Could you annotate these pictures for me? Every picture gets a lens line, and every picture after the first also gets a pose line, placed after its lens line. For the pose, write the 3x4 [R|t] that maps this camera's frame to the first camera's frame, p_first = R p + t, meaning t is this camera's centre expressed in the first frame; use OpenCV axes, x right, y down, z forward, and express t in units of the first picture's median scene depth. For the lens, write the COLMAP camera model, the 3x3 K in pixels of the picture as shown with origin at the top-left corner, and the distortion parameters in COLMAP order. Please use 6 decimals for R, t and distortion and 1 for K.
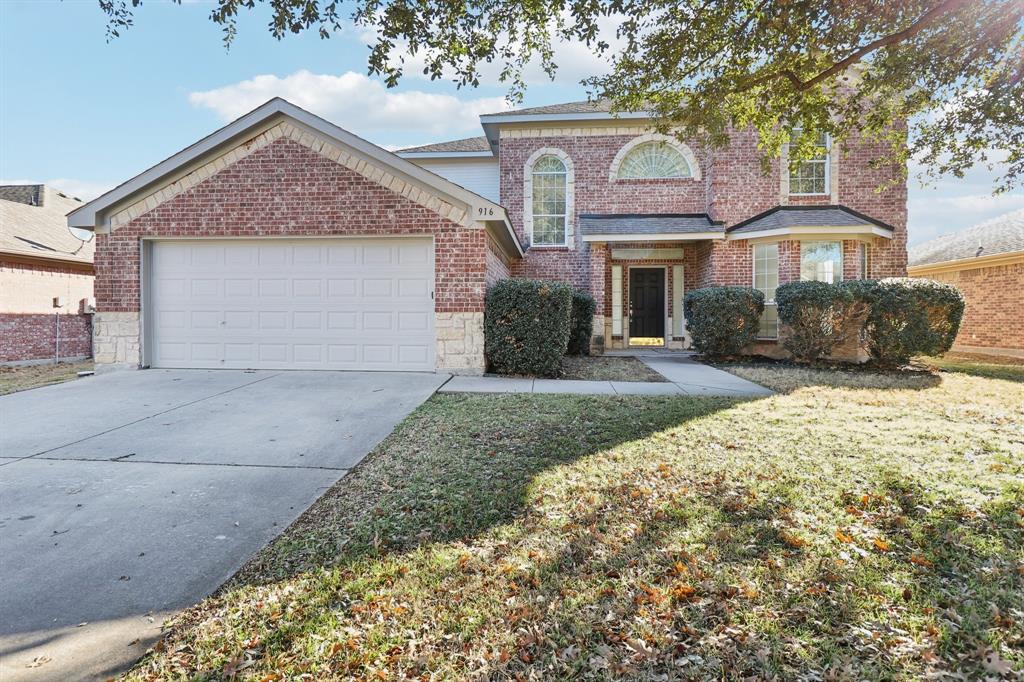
lens RADIAL K [[559.5, 0, 512.0], [0, 559.5, 341.0], [0, 0, 1]] dist [-0.002207, -0.001175]
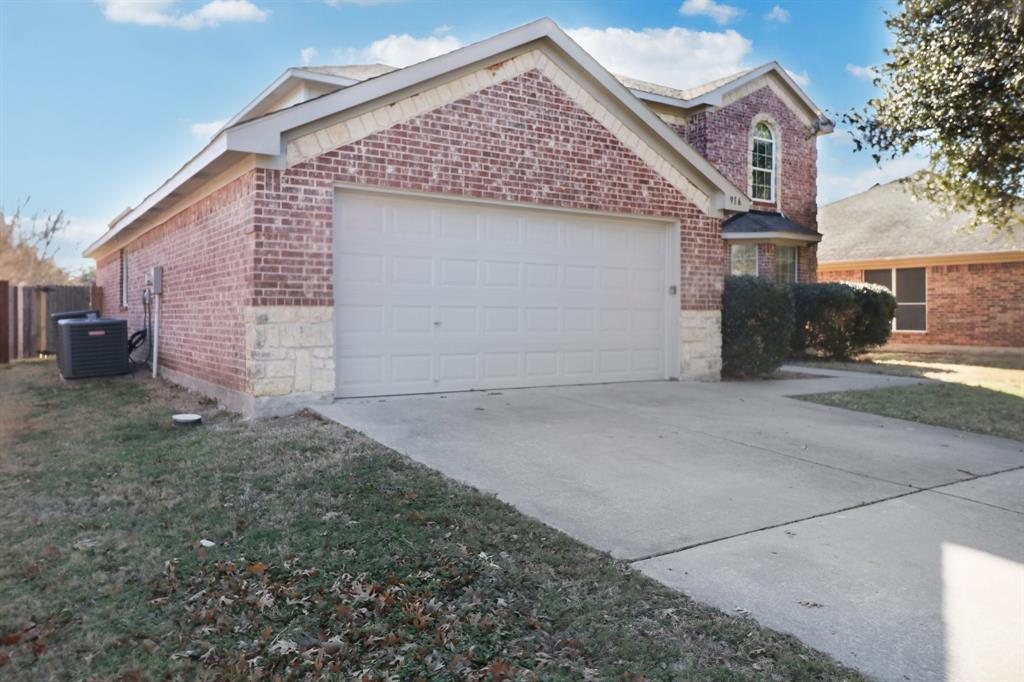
lens RADIAL K [[746.6, 0, 512.0], [0, 746.6, 341.0], [0, 0, 1]] dist [0.003825, 0.000590]
pose [[0.783547, -0.020437, 0.620997, -1.044173], [0.023429, 0.999720, 0.003339, -0.013178], [-0.620891, 0.011933, 0.783806, 0.254983]]
